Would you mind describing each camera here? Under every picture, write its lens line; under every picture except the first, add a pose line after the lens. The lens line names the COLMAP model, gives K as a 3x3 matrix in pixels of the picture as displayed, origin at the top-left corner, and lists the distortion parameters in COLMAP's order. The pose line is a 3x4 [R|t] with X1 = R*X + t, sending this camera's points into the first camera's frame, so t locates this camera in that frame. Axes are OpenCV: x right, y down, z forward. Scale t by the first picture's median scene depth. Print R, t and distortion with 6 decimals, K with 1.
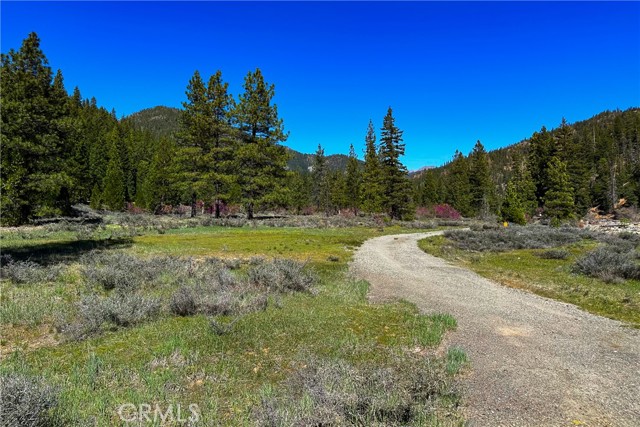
lens RADIAL K [[445.7, 0, 317.0], [0, 445.7, 189.9], [0, 0, 1]] dist [0.073570, -0.057908]
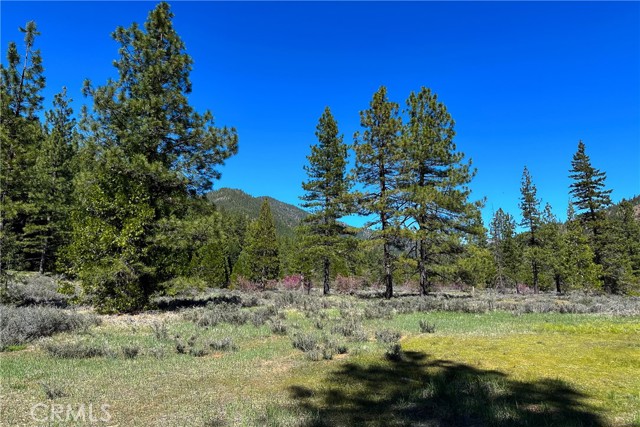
lens RADIAL K [[445.7, 0, 320.0], [0, 445.7, 213.5], [0, 0, 1]] dist [-0.002493, -0.003522]
pose [[0.992395, -0.027769, -0.119921, -0.361481], [0.013680, 0.993067, -0.116747, 0.025139], [0.122332, 0.114219, 0.985895, 0.474197]]
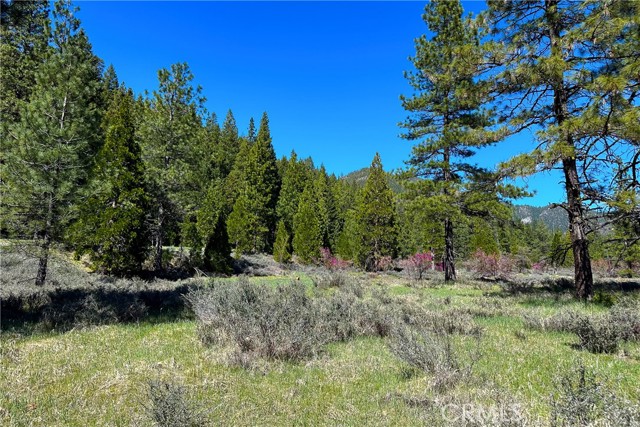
lens RADIAL K [[445.7, 0, 317.0], [0, 445.7, 189.9], [0, 0, 1]] dist [0.073570, -0.057908]
pose [[0.902098, -0.065280, -0.426566, -0.370746], [0.012184, 0.991950, -0.126039, 0.049621], [0.431360, 0.108503, 0.895632, 0.993444]]
